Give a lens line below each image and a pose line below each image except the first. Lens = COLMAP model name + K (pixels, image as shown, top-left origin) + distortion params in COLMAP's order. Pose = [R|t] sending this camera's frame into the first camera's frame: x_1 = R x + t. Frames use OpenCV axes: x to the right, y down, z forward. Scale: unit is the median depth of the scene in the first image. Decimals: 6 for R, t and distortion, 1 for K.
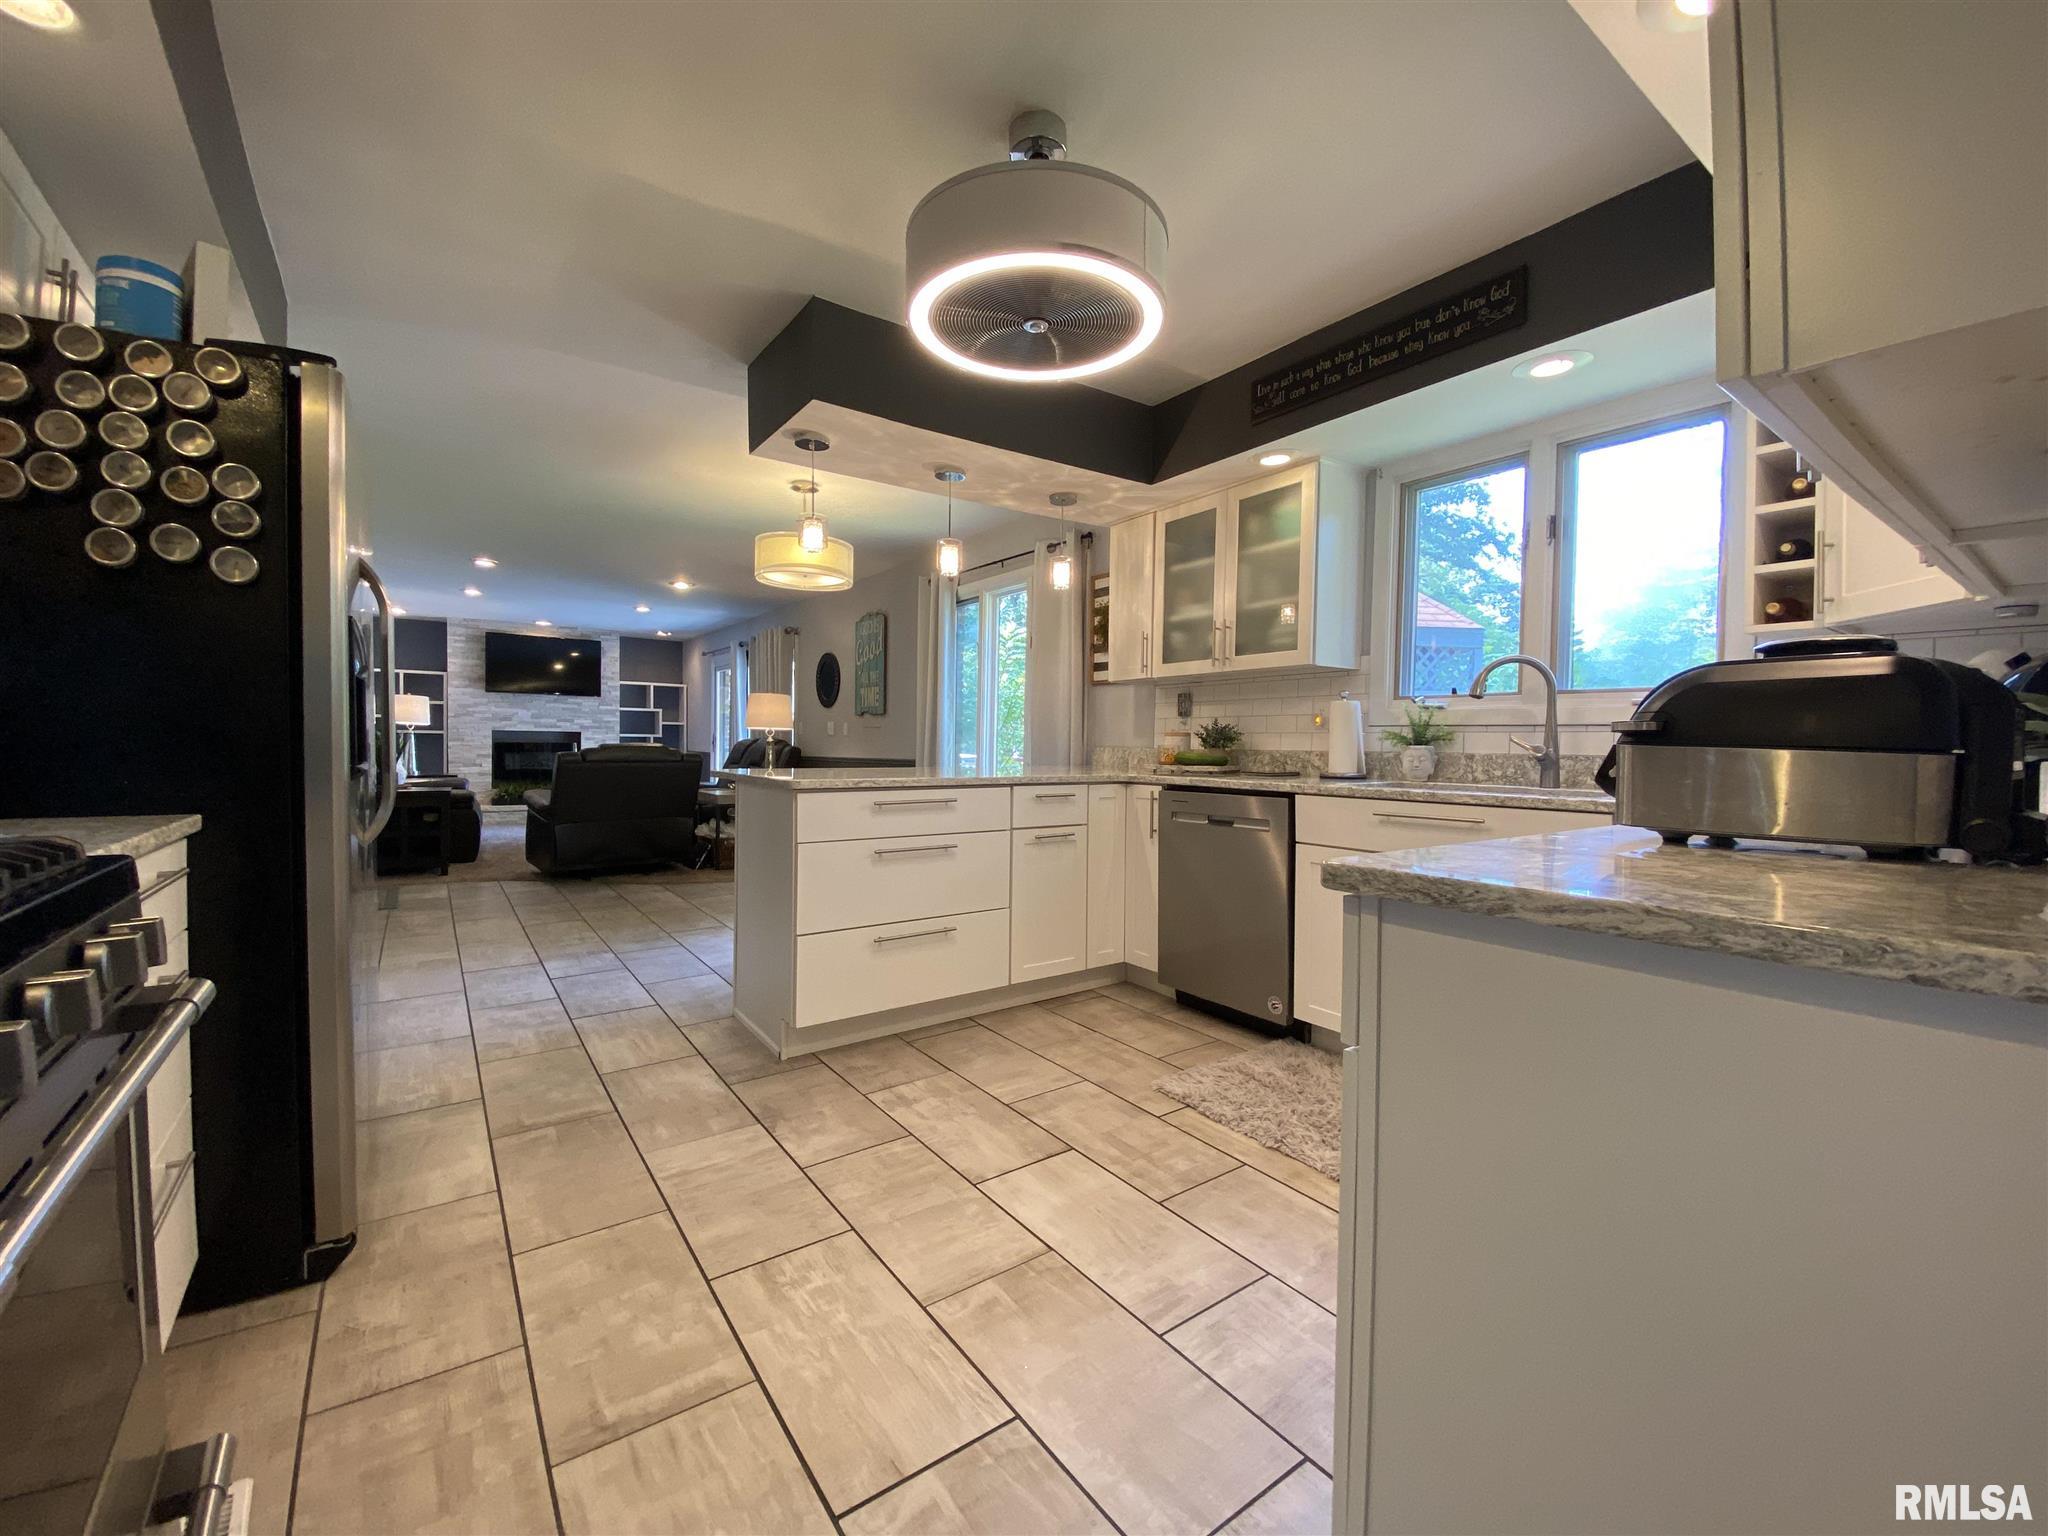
lens RADIAL K [[821.2, 0, 1018.1], [0, 821.2, 766.2], [0, 0, 1]] dist [0.005995, -0.007512]
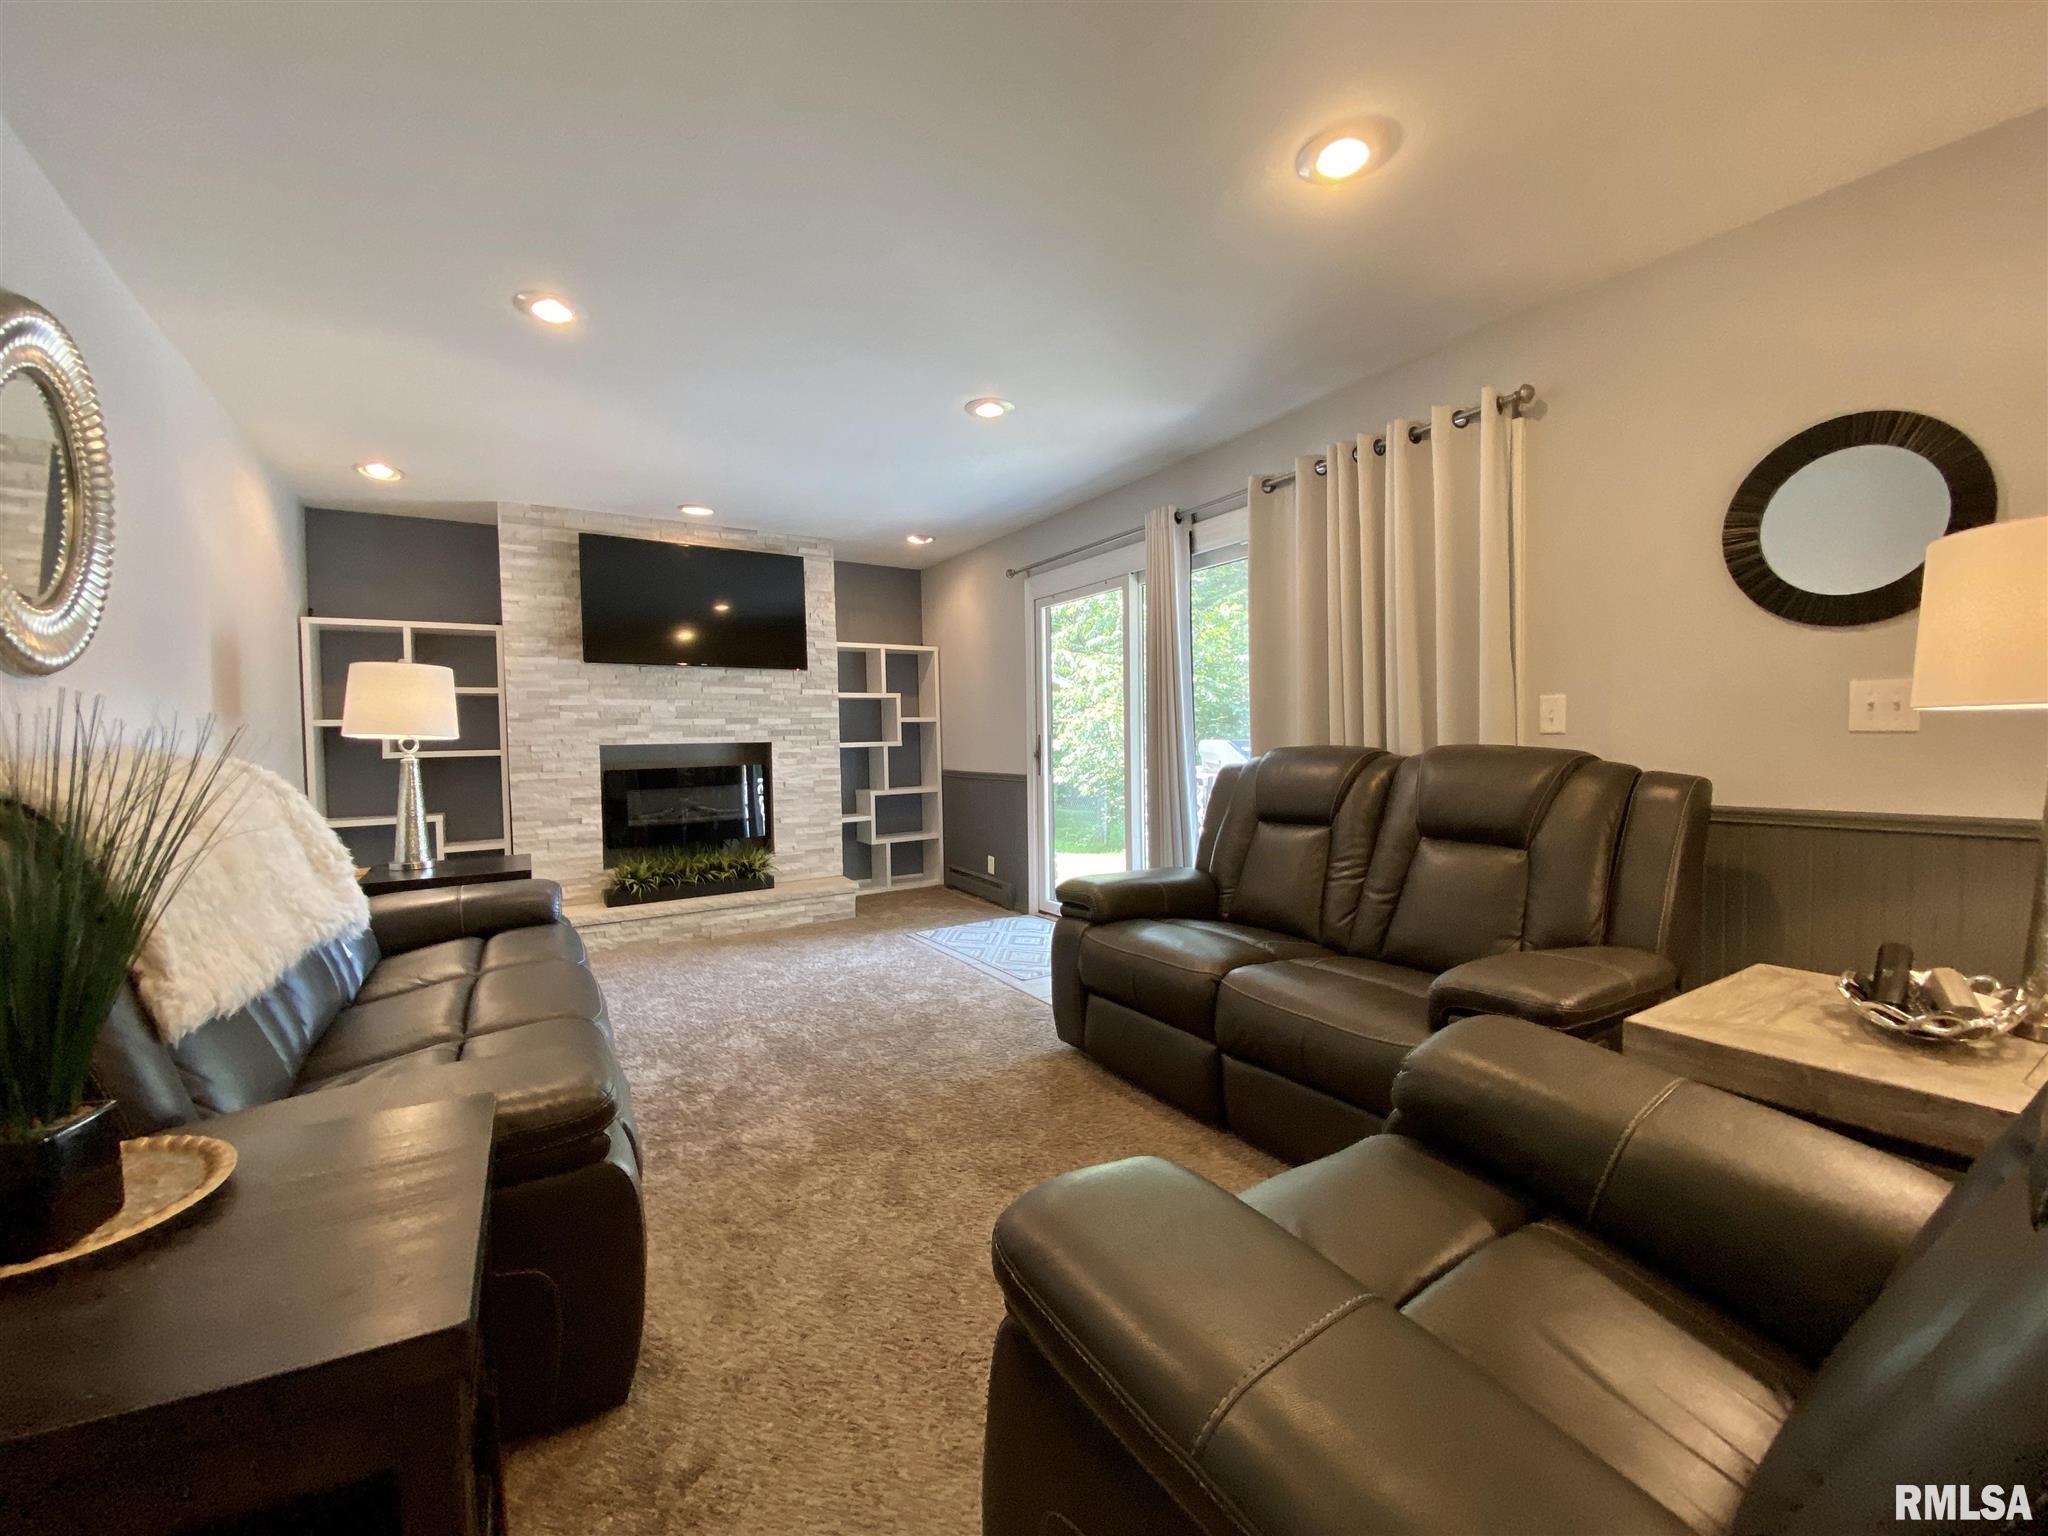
lens RADIAL K [[821.2, 0, 1028.8], [0, 821.2, 768.0], [0, 0, 1]] dist [0.005995, -0.007512]
pose [[0.997993, -0.033827, -0.053540, -1.308549], [0.034372, 0.999366, 0.009290, -0.095083], [0.053192, -0.011112, 0.998523, 1.920010]]
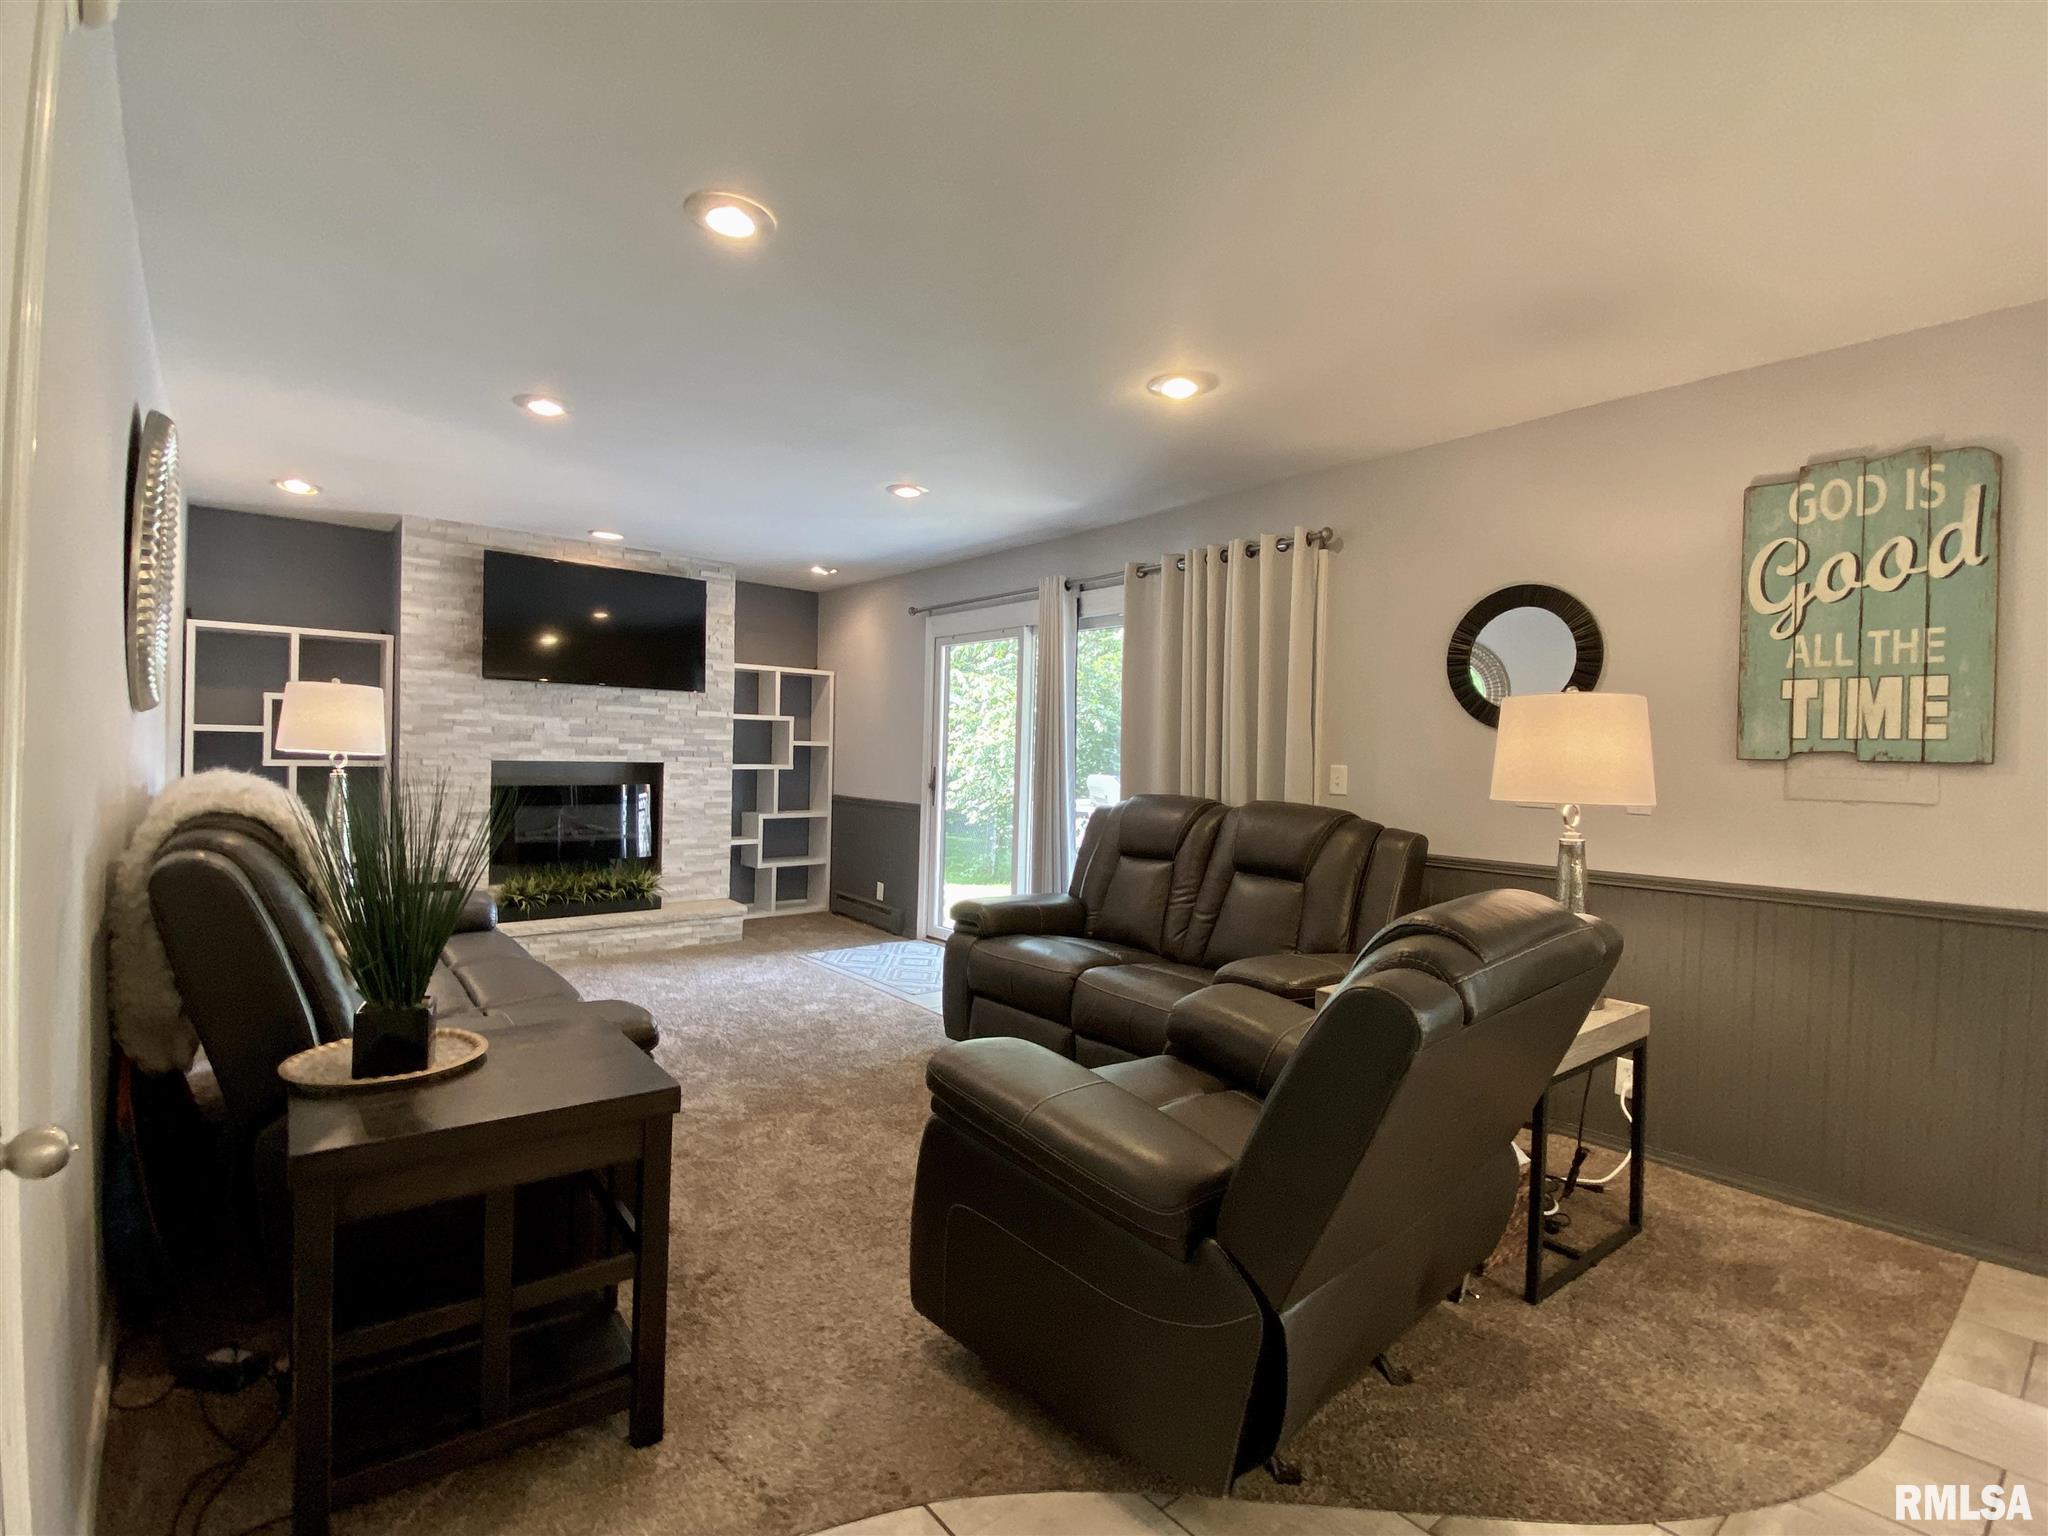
lens RADIAL K [[950.5, 0, 1033.3], [0, 950.5, 765.4], [0, 0, 1]] dist [0.009982, -0.014039]
pose [[0.996895, 0.006193, 0.078497, -1.322903], [-0.005253, 0.999912, -0.012171, -0.127785], [-0.078566, 0.011720, 0.996840, 1.532488]]
